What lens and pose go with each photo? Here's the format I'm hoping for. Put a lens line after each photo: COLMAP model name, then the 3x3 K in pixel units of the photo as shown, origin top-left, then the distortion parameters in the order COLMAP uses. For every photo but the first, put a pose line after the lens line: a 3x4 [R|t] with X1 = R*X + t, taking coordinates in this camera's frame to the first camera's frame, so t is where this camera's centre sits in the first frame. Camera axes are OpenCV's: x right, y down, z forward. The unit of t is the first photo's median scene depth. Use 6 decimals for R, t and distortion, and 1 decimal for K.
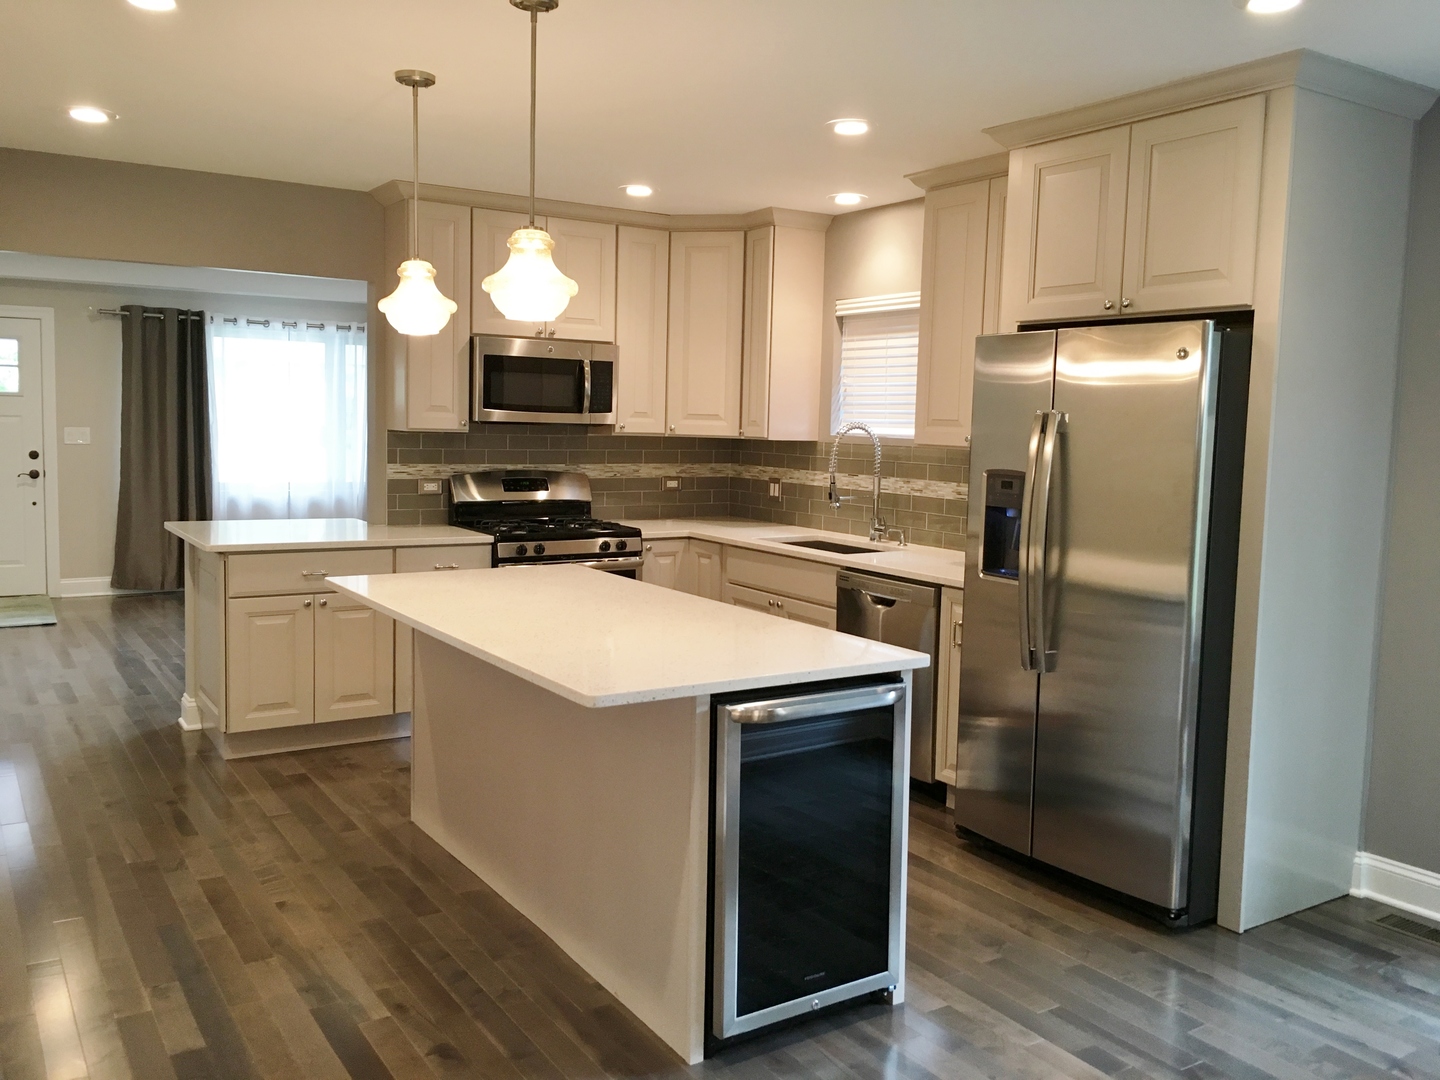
lens RADIAL K [[1223.6, 0, 724.1], [0, 1223.6, 535.9], [0, 0, 1]] dist [0.041746, -0.045434]
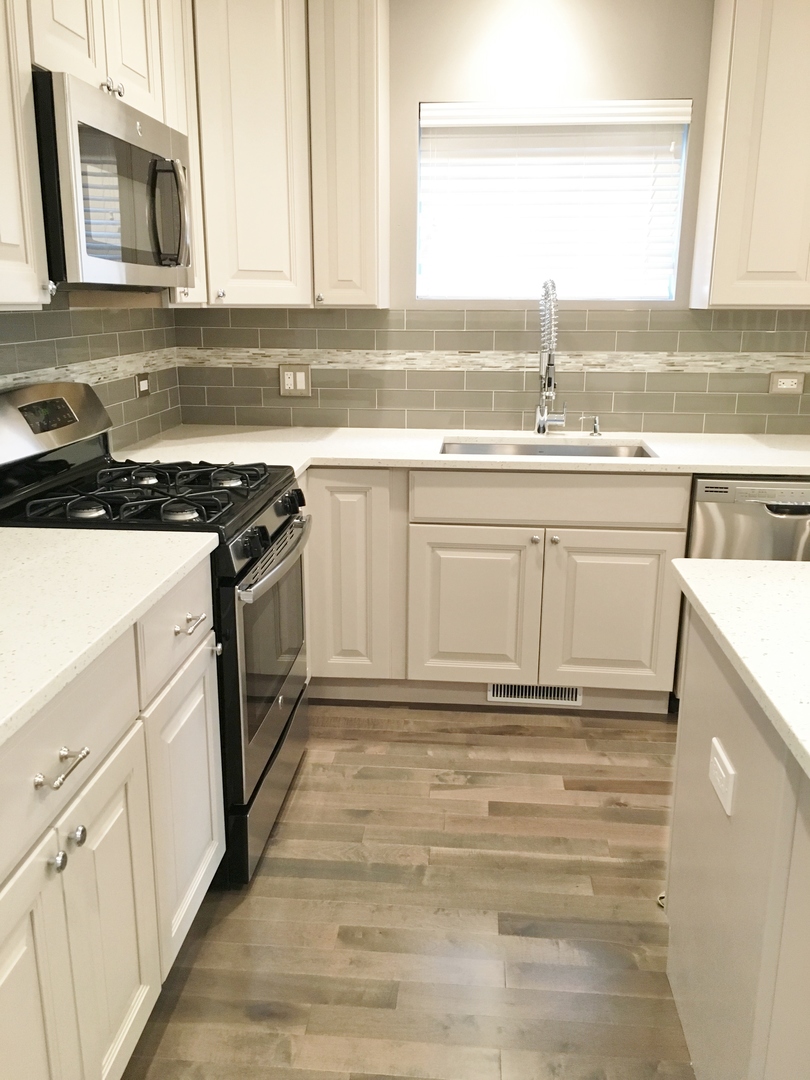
lens RADIAL K [[917.7, 0, 406.0], [0, 917.7, 539.5], [0, 0, 1]] dist [0.041746, -0.045434]
pose [[0.606649, -0.221318, 0.763541, -0.367085], [0.087426, 0.973213, 0.212632, -0.058303], [-0.790148, -0.062240, 0.609748, 0.639870]]
